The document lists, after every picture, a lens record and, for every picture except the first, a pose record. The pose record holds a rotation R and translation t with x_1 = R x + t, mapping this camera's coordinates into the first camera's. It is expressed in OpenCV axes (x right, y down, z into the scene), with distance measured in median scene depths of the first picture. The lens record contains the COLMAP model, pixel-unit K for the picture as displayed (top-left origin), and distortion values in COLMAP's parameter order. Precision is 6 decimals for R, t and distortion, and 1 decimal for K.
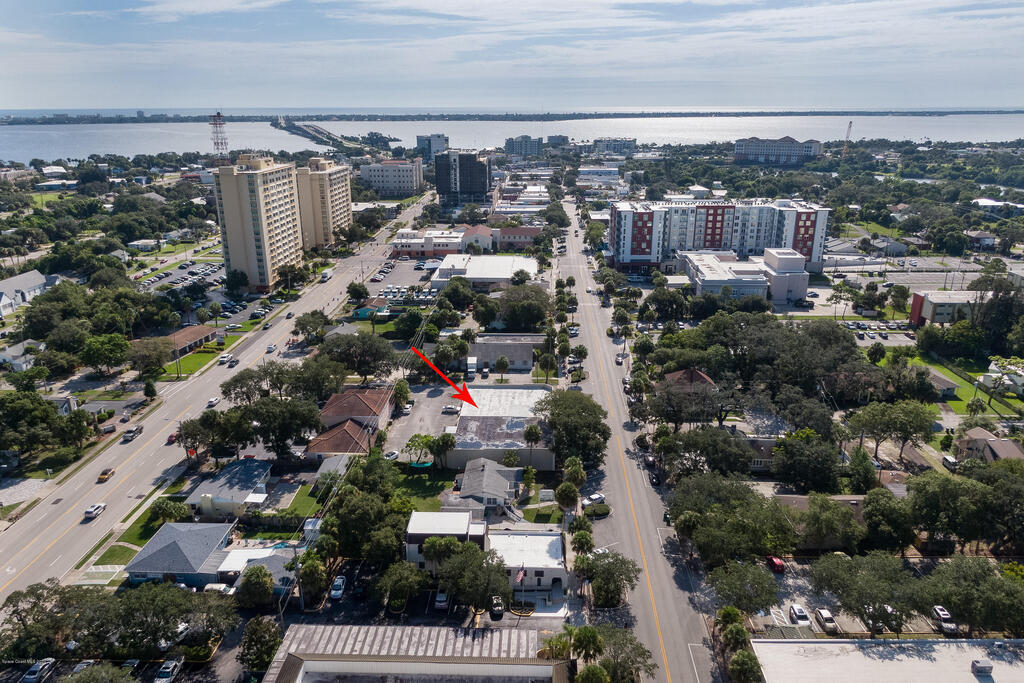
lens RADIAL K [[705.4, 0, 512.0], [0, 705.4, 341.5], [0, 0, 1]] dist [0.002045, -0.001763]
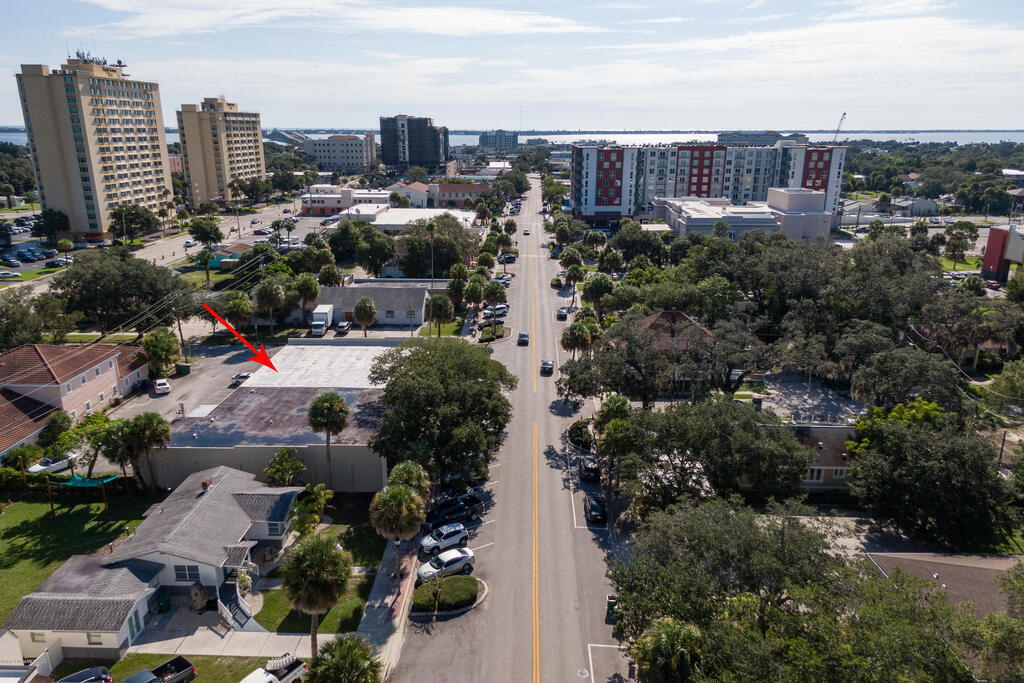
lens RADIAL K [[690.5, 0, 513.3], [0, 690.5, 314.1], [0, 0, 1]] dist [0.017478, 0.000746]
pose [[0.999809, 0.000945, 0.019538, 0.102179], [0.000163, 0.998395, -0.056641, 0.067392], [-0.019560, 0.056634, 0.998203, 0.396593]]
